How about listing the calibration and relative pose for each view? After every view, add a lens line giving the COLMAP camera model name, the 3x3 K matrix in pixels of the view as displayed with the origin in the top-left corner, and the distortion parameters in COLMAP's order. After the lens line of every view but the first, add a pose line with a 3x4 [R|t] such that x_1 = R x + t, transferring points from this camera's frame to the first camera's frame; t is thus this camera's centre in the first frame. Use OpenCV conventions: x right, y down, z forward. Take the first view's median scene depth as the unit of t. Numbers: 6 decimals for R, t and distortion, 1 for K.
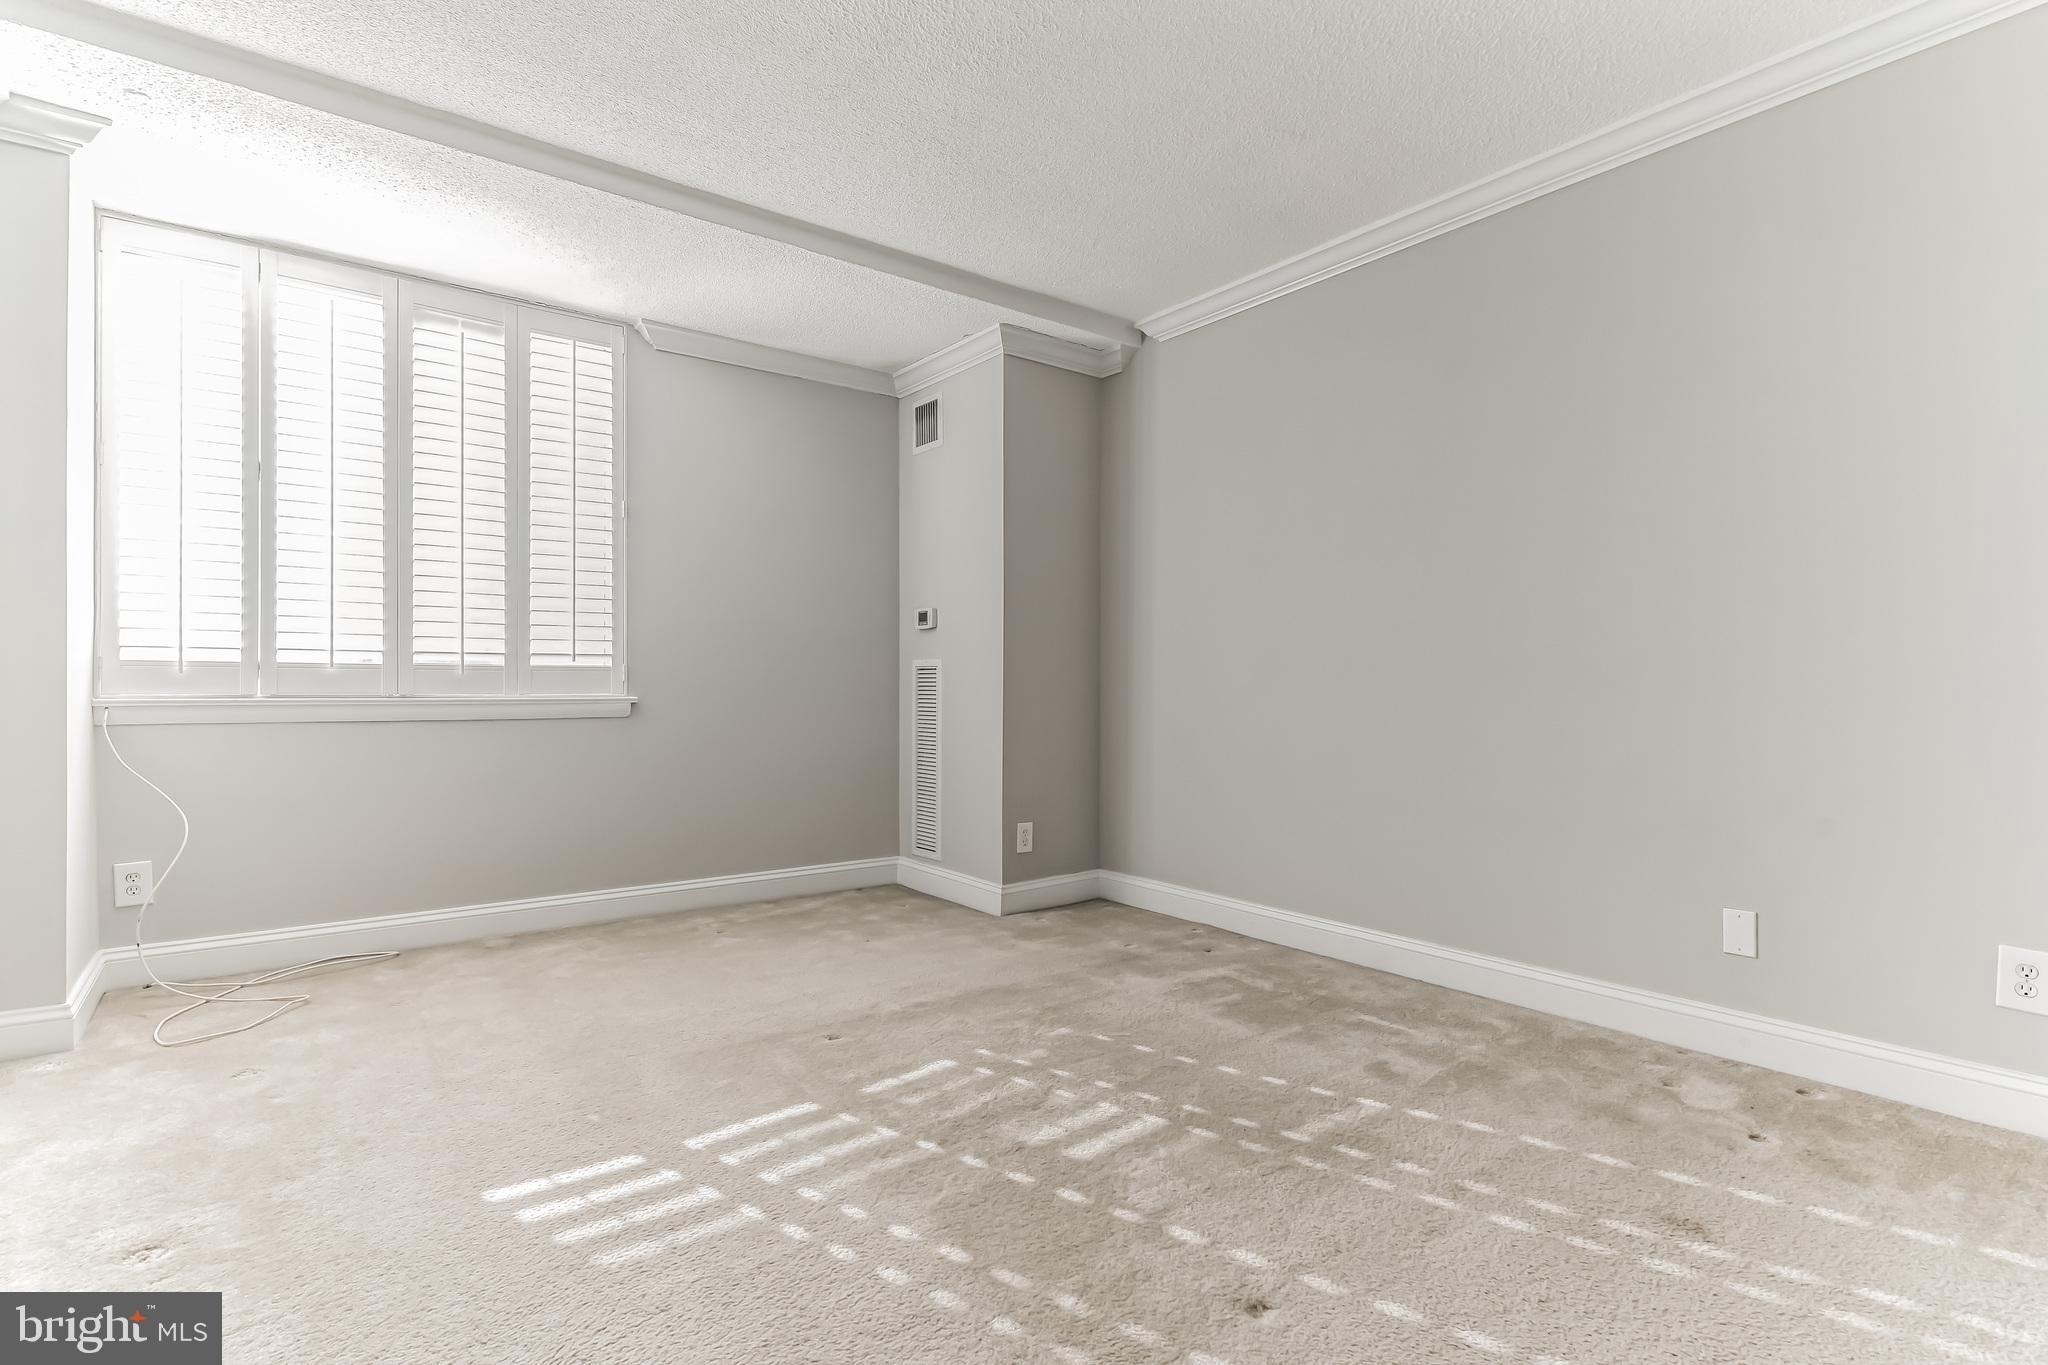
lens RADIAL K [[993.0, 0, 1010.9], [0, 993.0, 686.9], [0, 0, 1]] dist [0.004712, -0.000016]
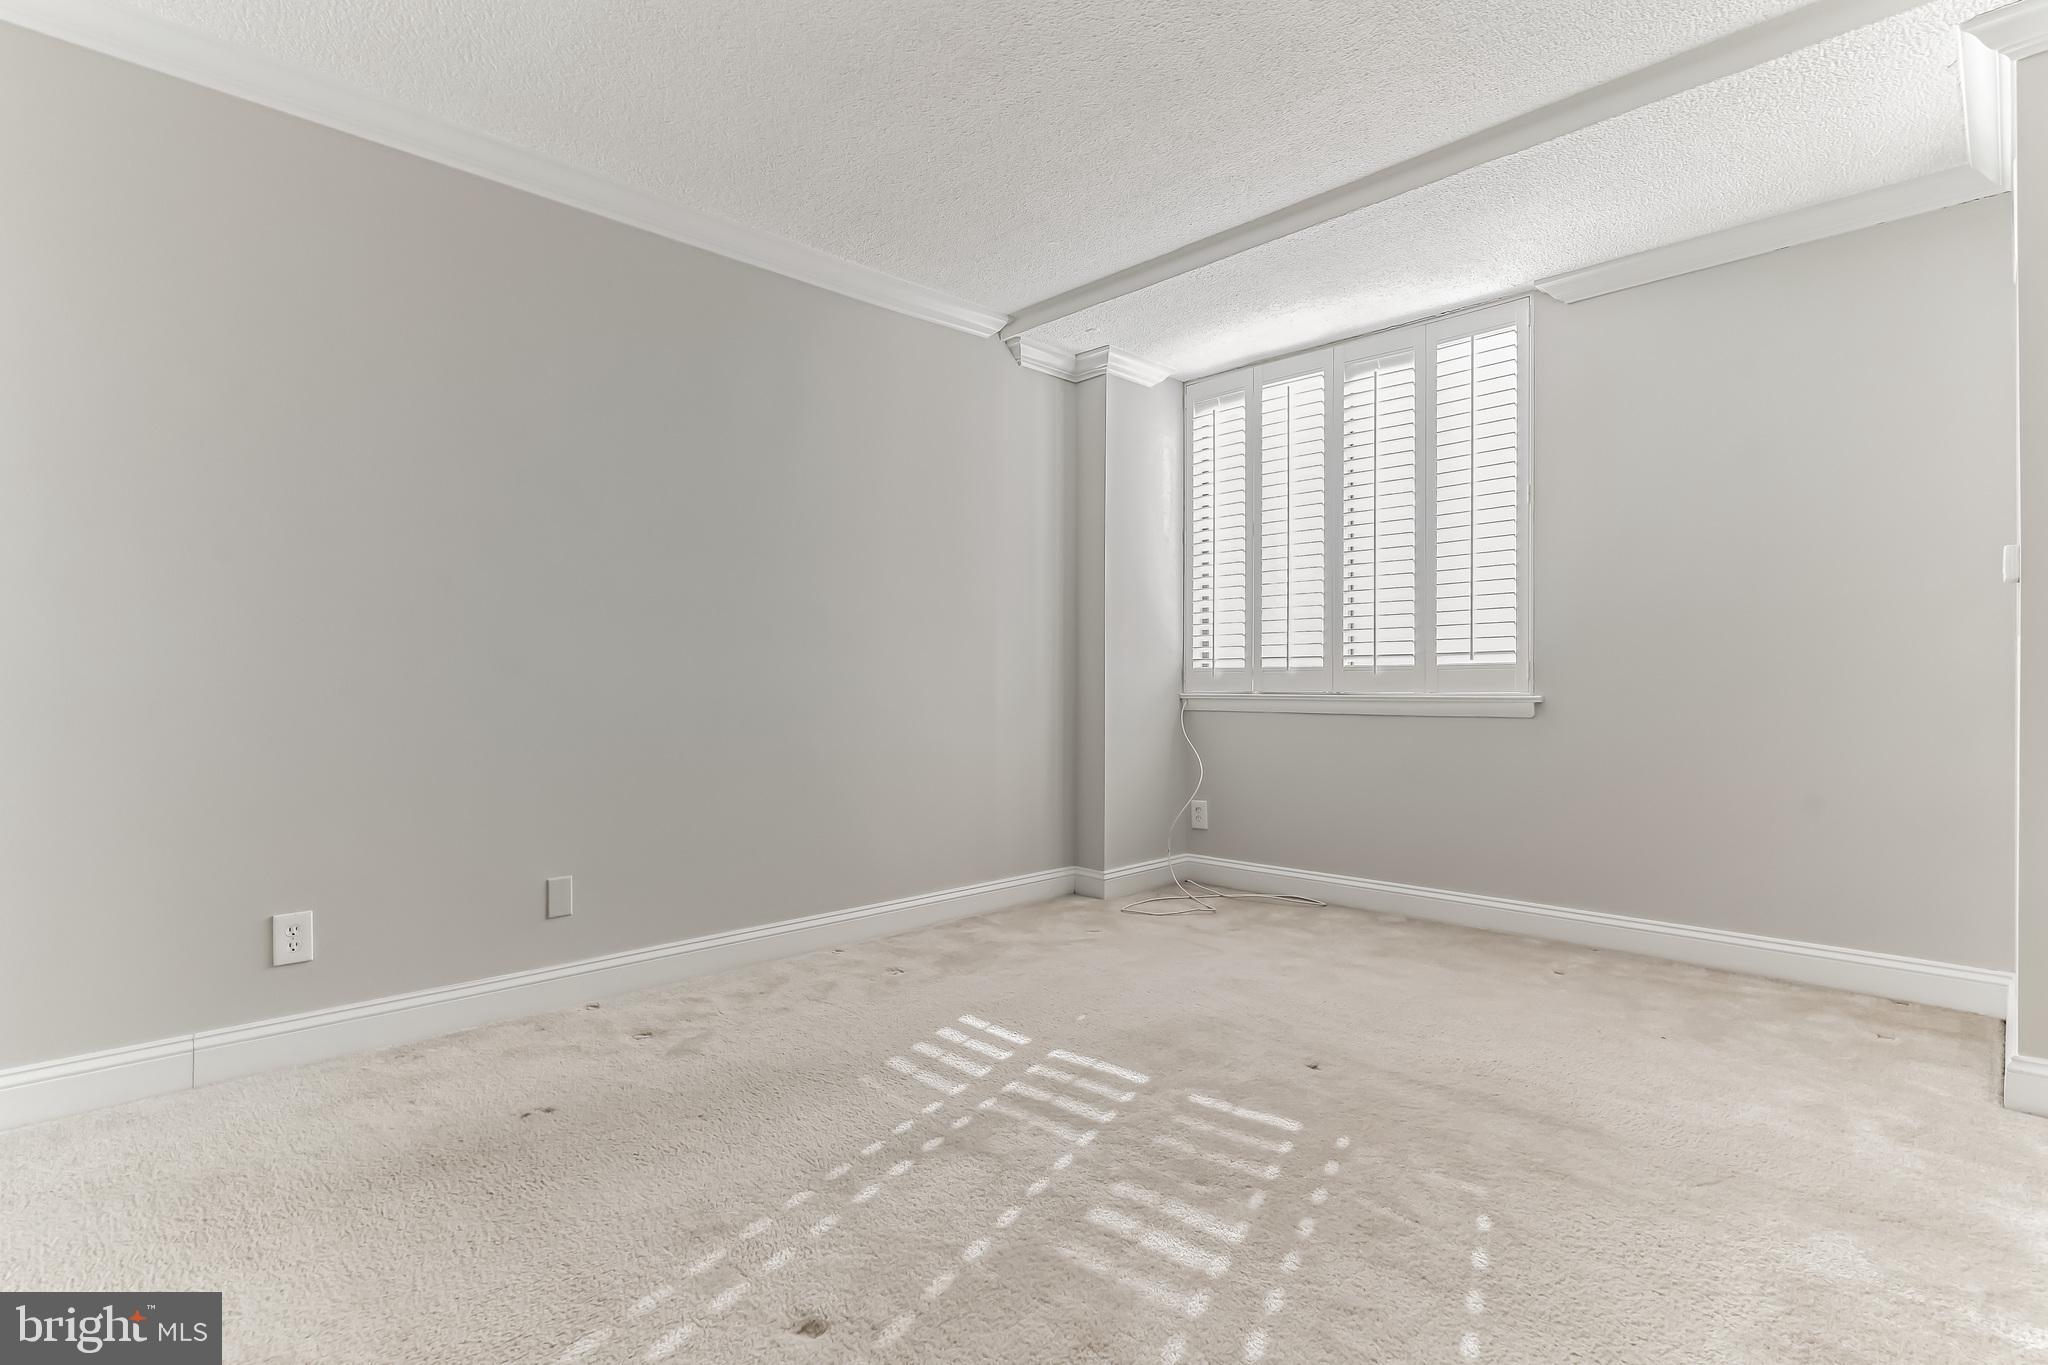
lens RADIAL K [[993.0, 0, 1019.9], [0, 993.0, 684.3], [0, 0, 1]] dist [0.004712, -0.000016]
pose [[0.134746, -0.002233, -0.990878, 0.603615], [0.003699, 0.999992, -0.001751, -0.000961], [0.990873, -0.003430, 0.134753, 0.523136]]
